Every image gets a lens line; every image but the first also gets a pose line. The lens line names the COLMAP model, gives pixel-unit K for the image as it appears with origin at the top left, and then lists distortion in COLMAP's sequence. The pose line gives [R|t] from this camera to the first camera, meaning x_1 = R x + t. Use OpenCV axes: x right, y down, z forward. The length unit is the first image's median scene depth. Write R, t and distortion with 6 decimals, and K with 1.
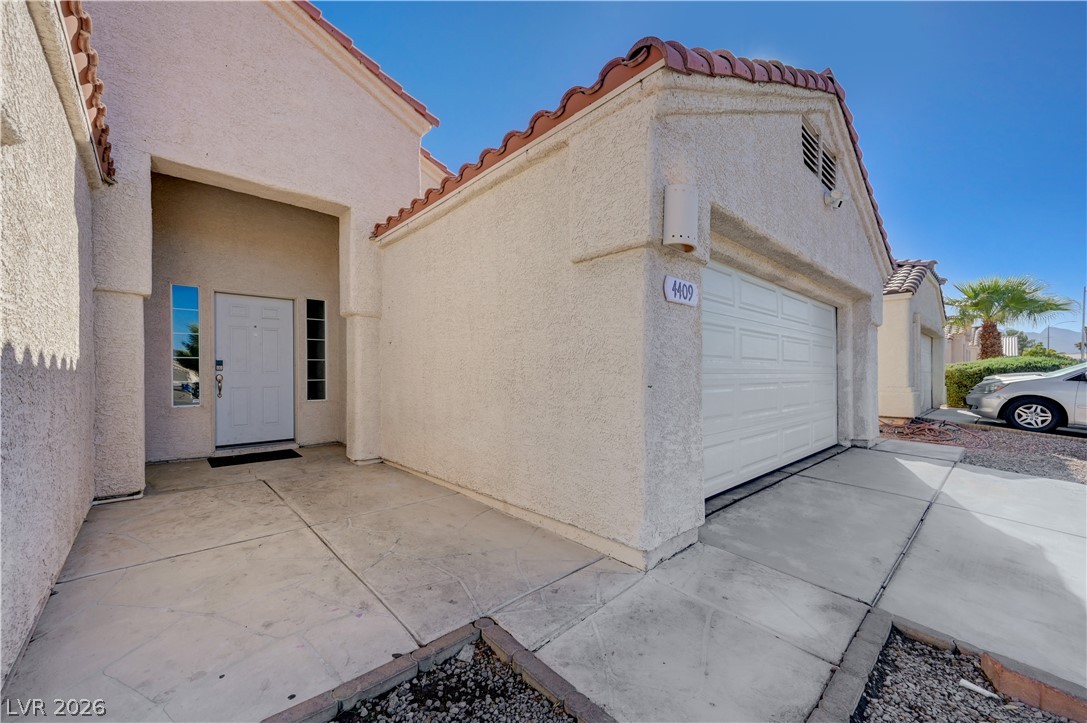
lens RADIAL K [[425.2, 0, 541.2], [0, 425.2, 368.0], [0, 0, 1]] dist [0.011484, -0.000100]
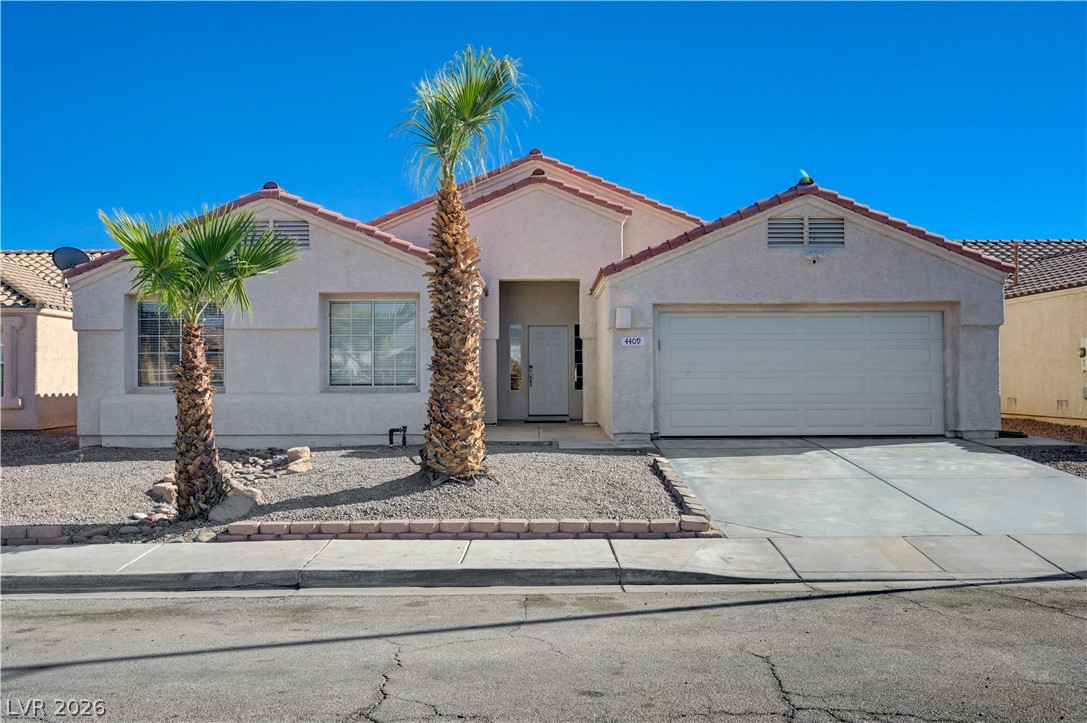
lens RADIAL K [[930.4, 0, 537.9], [0, 930.4, 360.5], [0, 0, 1]] dist [-0.001789, 0.002135]
pose [[0.734439, -0.012279, -0.678564, 1.943569], [0.012339, 0.999913, -0.004739, -0.020895], [0.678563, -0.004892, 0.734526, -1.856605]]
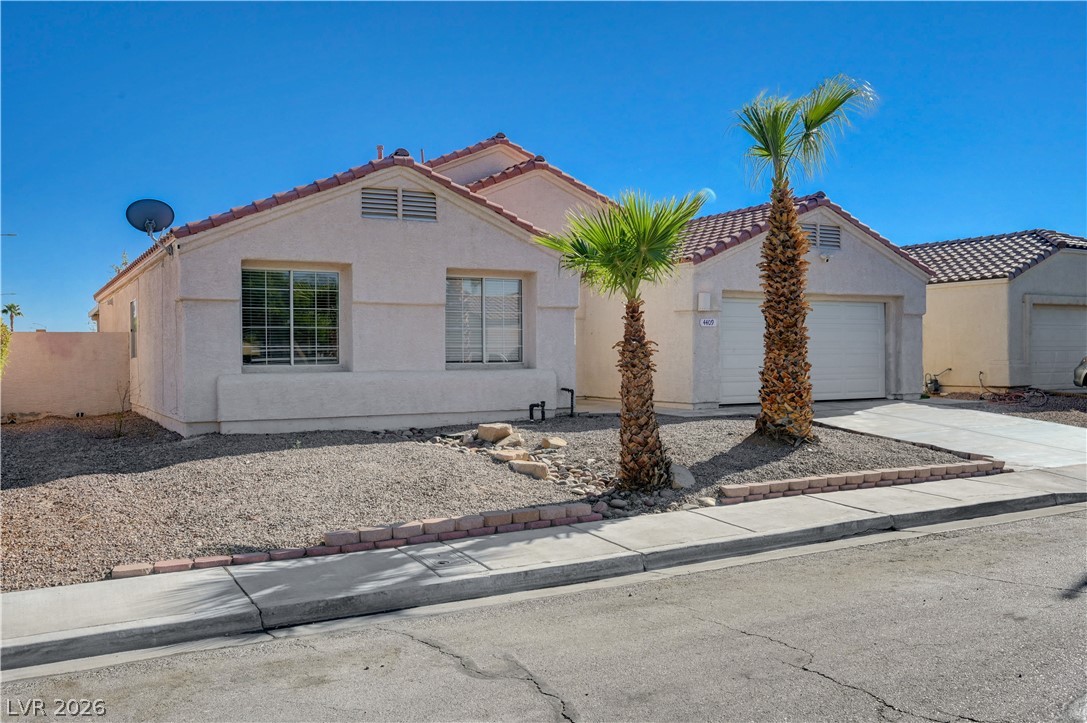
lens RADIAL K [[930.4, 0, 537.9], [0, 930.4, 360.5], [0, 0, 1]] dist [-0.001789, 0.002135]
pose [[0.971904, -0.000882, -0.235375, 0.361031], [0.006563, 0.999706, 0.023353, -0.036653], [0.235285, -0.024242, 0.971624, -2.921763]]
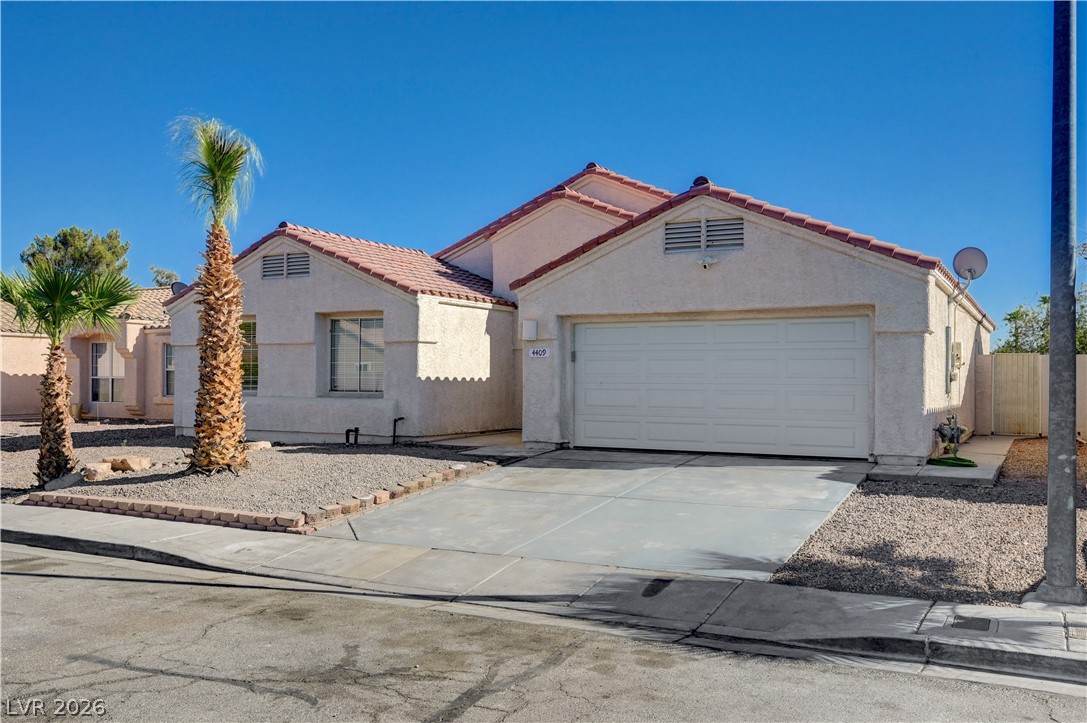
lens RADIAL K [[930.4, 0, 537.9], [0, 930.4, 360.5], [0, 0, 1]] dist [-0.001789, 0.002135]
pose [[0.323489, -0.015266, -0.946109, 3.028433], [0.007329, 0.999880, -0.013628, -0.024672], [0.946204, -0.002525, 0.323562, -0.474739]]
